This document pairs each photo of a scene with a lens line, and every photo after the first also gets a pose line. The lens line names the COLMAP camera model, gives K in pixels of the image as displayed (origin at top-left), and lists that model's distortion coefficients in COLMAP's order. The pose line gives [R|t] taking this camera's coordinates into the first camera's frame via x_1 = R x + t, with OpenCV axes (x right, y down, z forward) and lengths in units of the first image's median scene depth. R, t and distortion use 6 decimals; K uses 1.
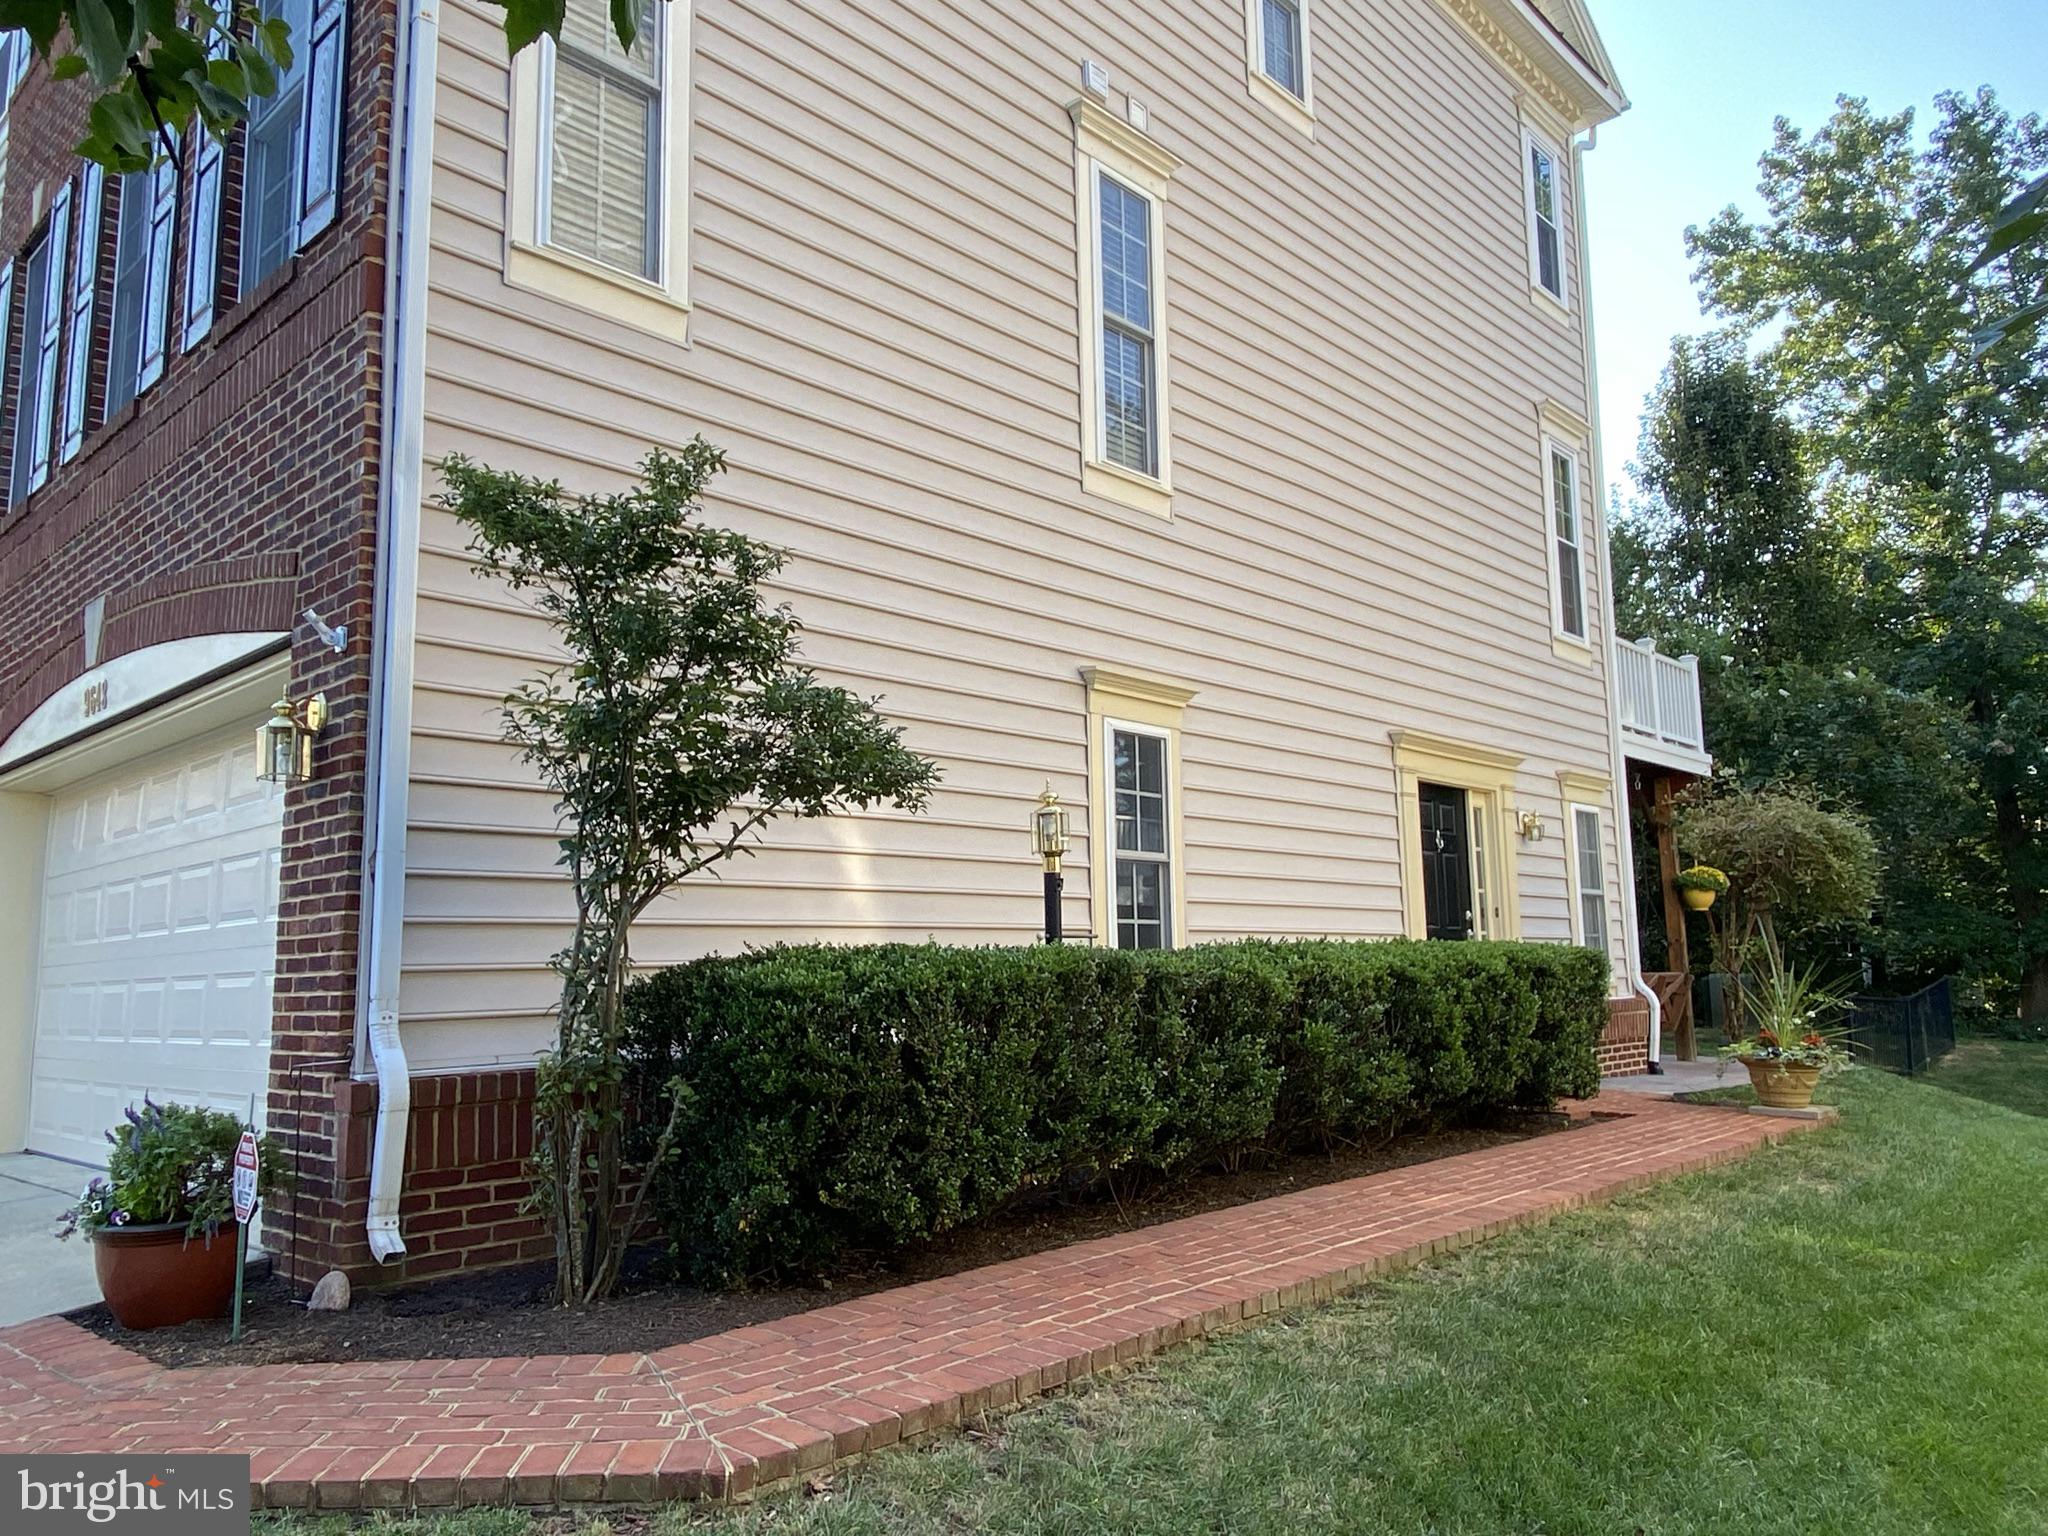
lens RADIAL K [[1417.3, 0, 1034.0], [0, 1417.3, 792.3], [0, 0, 1]] dist [0.055138, -0.074658]
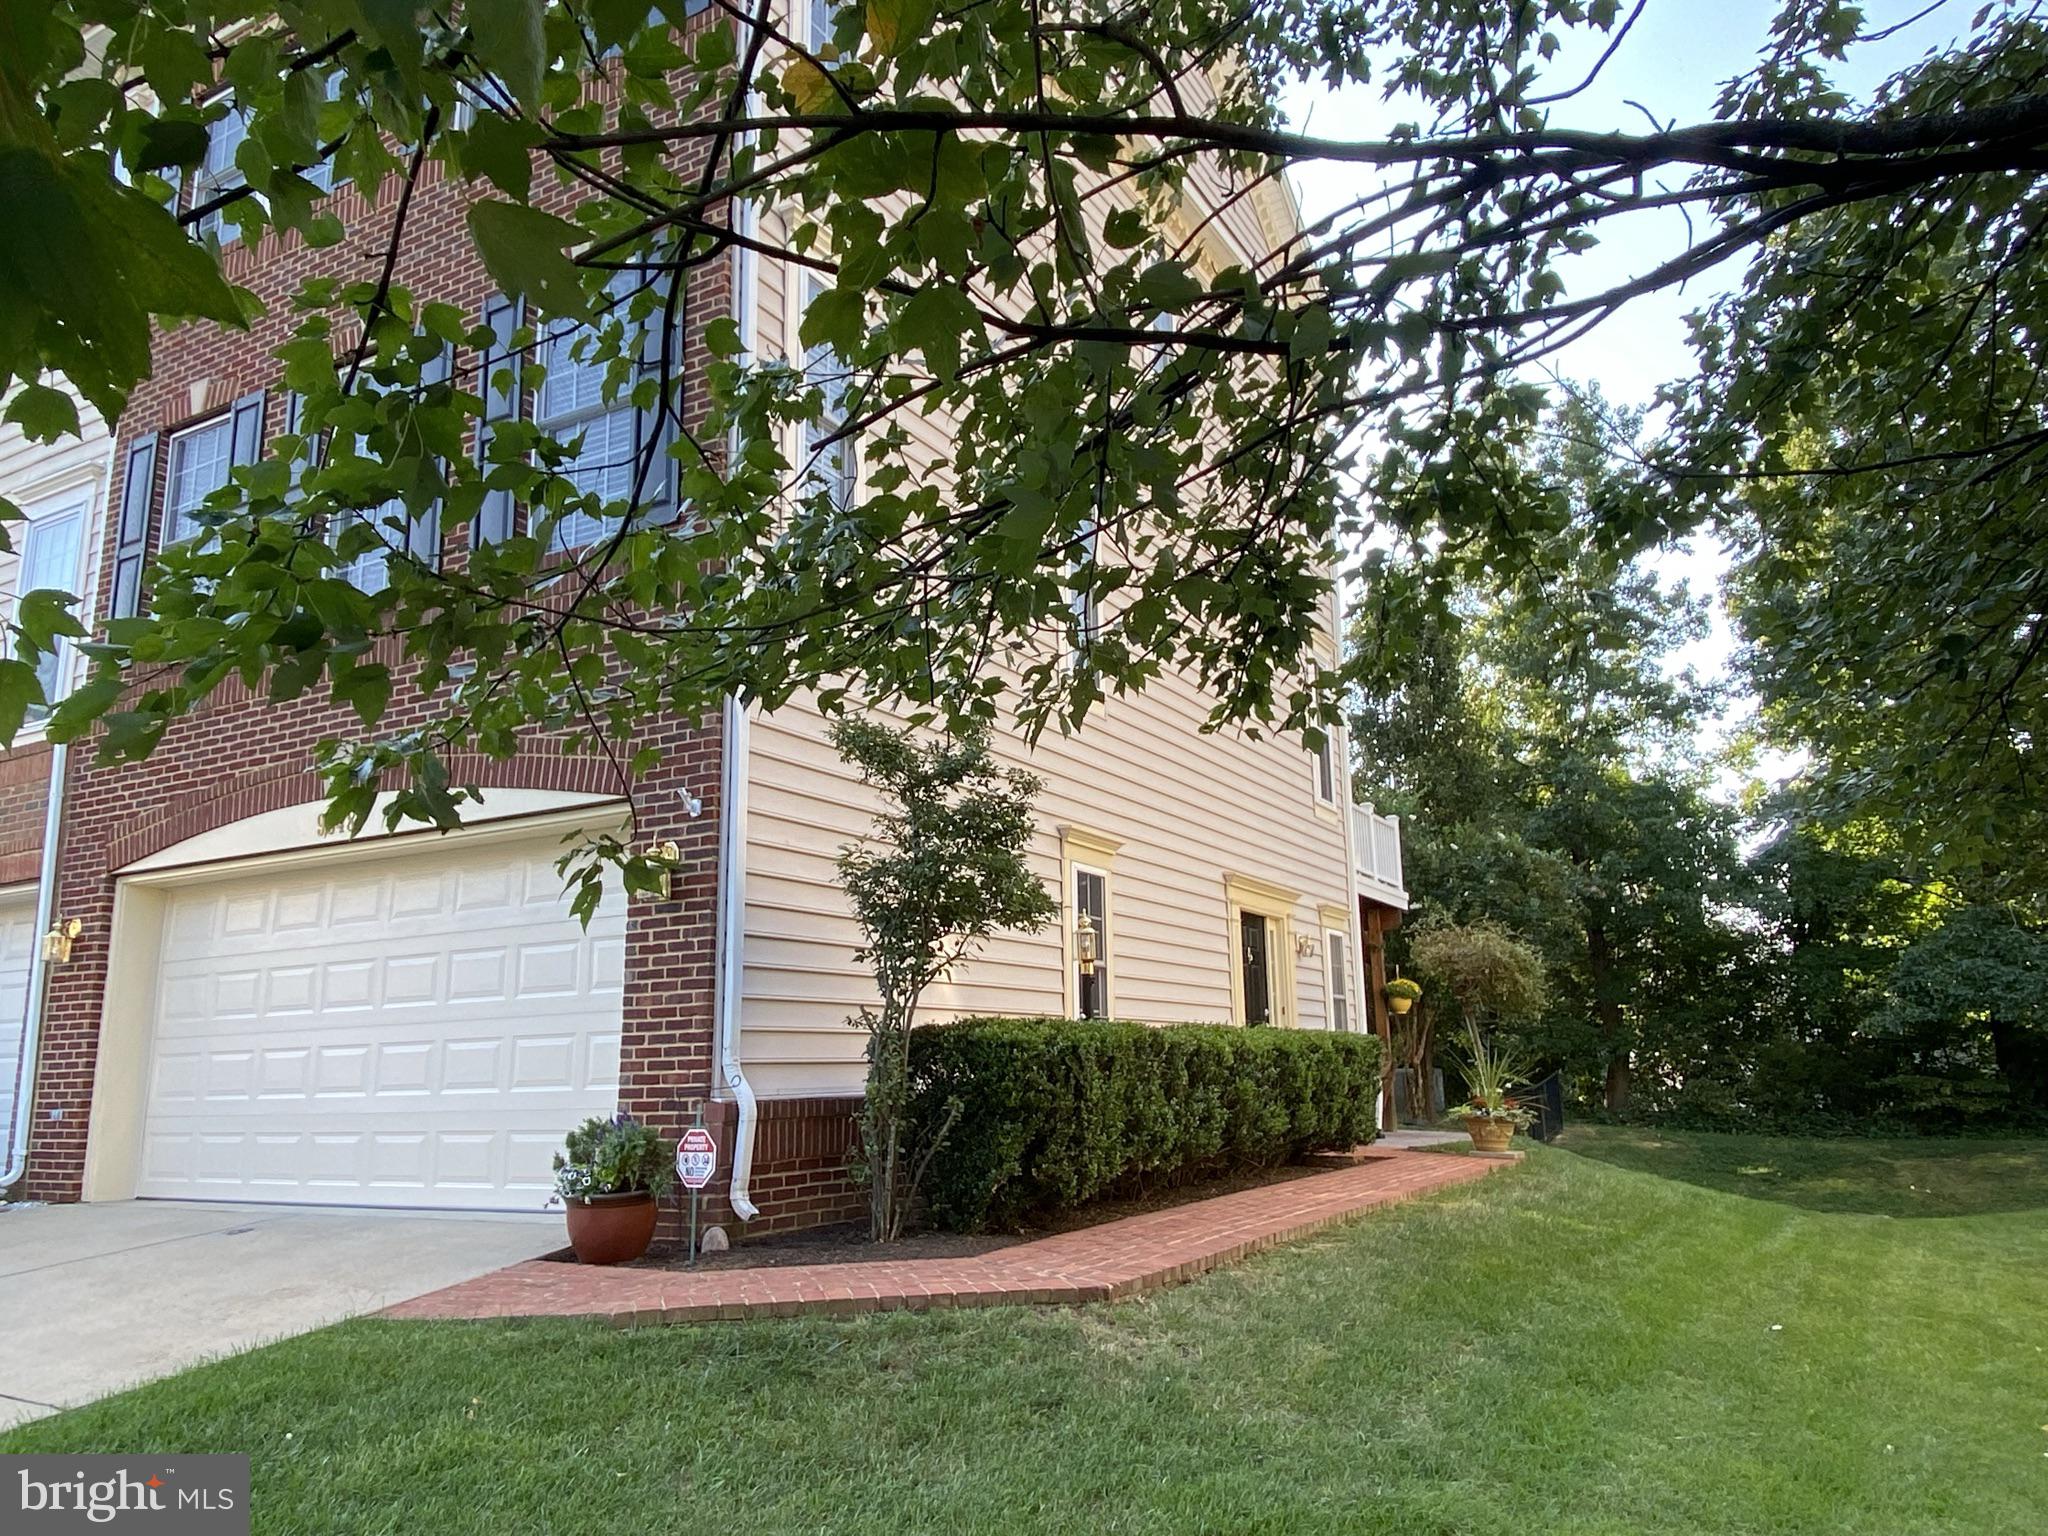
lens RADIAL K [[1417.3, 0, 1034.0], [0, 1417.3, 792.3], [0, 0, 1]] dist [0.055138, -0.074658]
pose [[0.970761, 0.053160, 0.234086, -0.237715], [-0.036385, 0.996489, -0.075407, -0.010900], [-0.237273, 0.064685, 0.969287, -0.257277]]
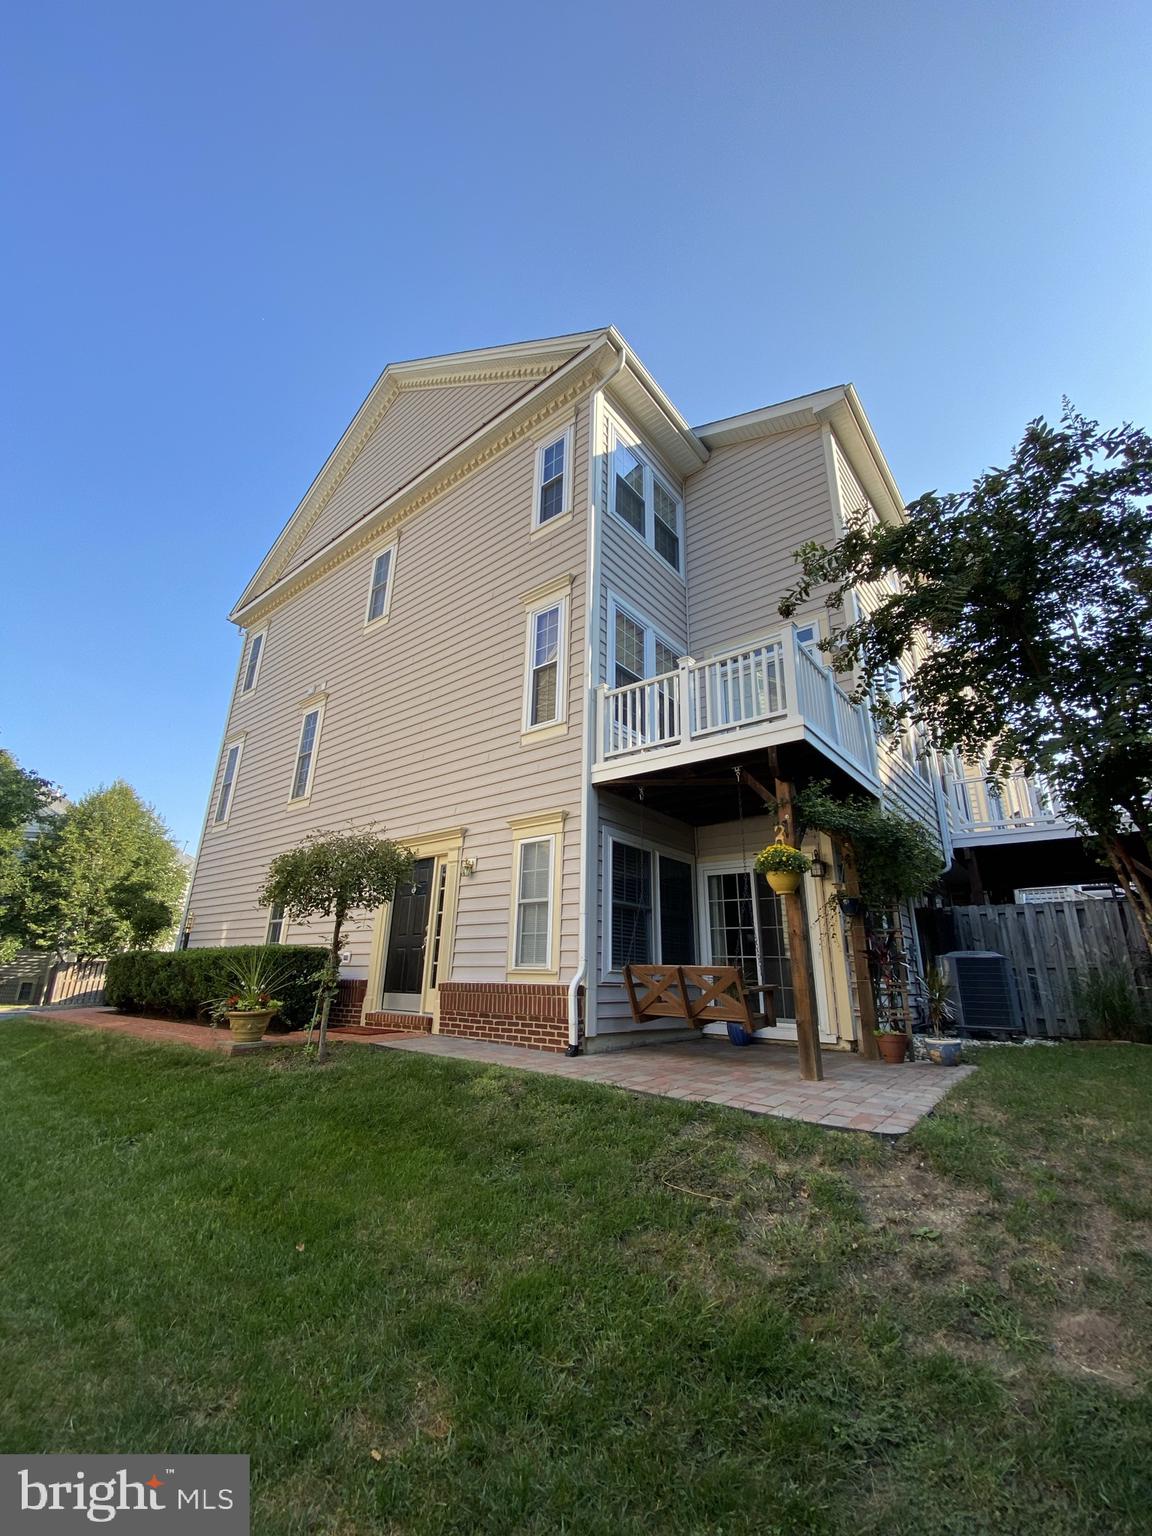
lens RADIAL K [[631.3, 0, 573.3], [0, 631.3, 717.4], [0, 0, 1]] dist [0.049341, -0.027035]
pose [[0.059252, -0.331759, -0.941502, 1.246604], [0.130852, 0.937602, -0.322150, 0.127905], [0.989630, -0.104109, 0.098966, 1.196235]]
